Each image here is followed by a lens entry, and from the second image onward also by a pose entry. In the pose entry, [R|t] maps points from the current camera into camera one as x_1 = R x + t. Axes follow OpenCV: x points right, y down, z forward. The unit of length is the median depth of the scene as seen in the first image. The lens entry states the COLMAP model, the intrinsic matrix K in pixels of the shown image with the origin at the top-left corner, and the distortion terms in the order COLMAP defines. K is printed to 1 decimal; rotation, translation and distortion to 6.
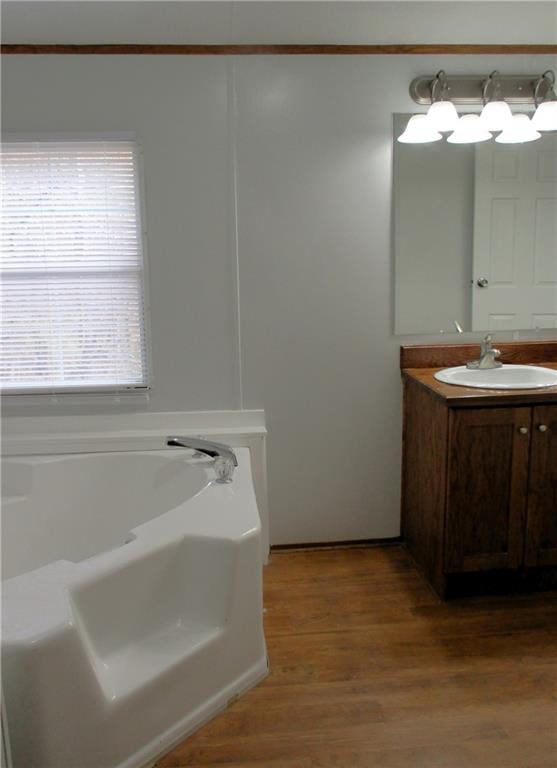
lens RADIAL K [[662.1, 0, 278.5], [0, 662.1, 384.0], [0, 0, 1]] dist [-0.008297, -0.008951]
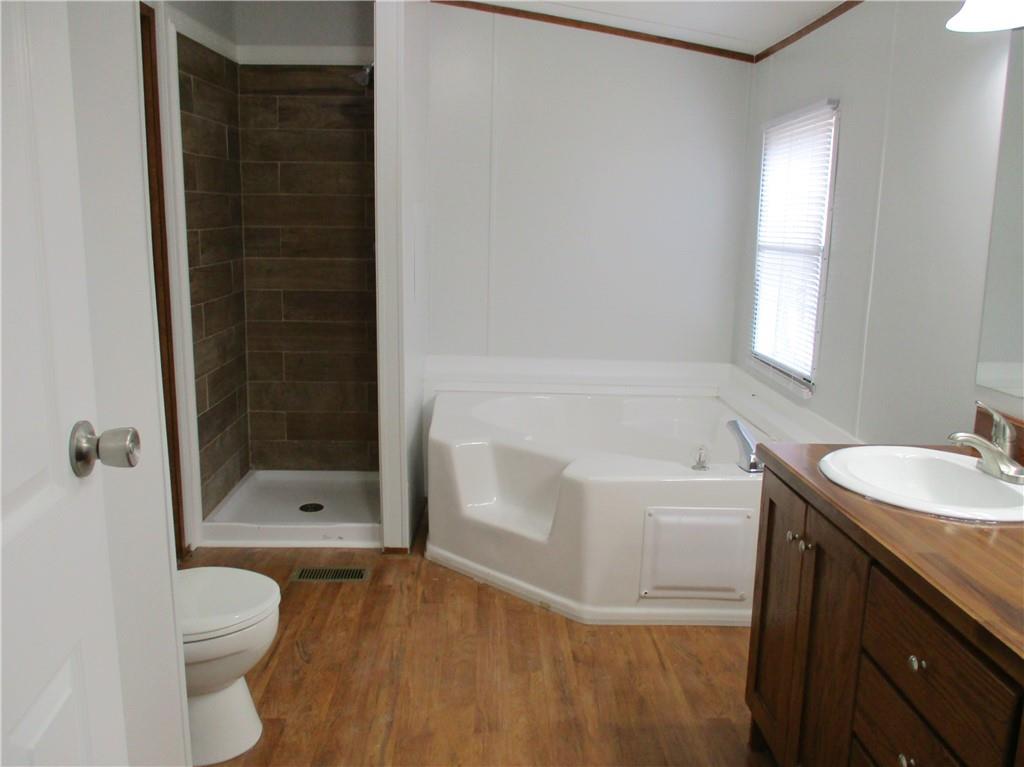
lens RADIAL K [[837.2, 0, 512.0], [0, 837.2, 383.5], [0, 0, 1]] dist [-0.039576, 0.008978]
pose [[-0.036997, 0.206658, -0.977714, 1.197010], [-0.246271, 0.946323, 0.209342, -0.168026], [0.968495, 0.248527, 0.015883, 0.773389]]
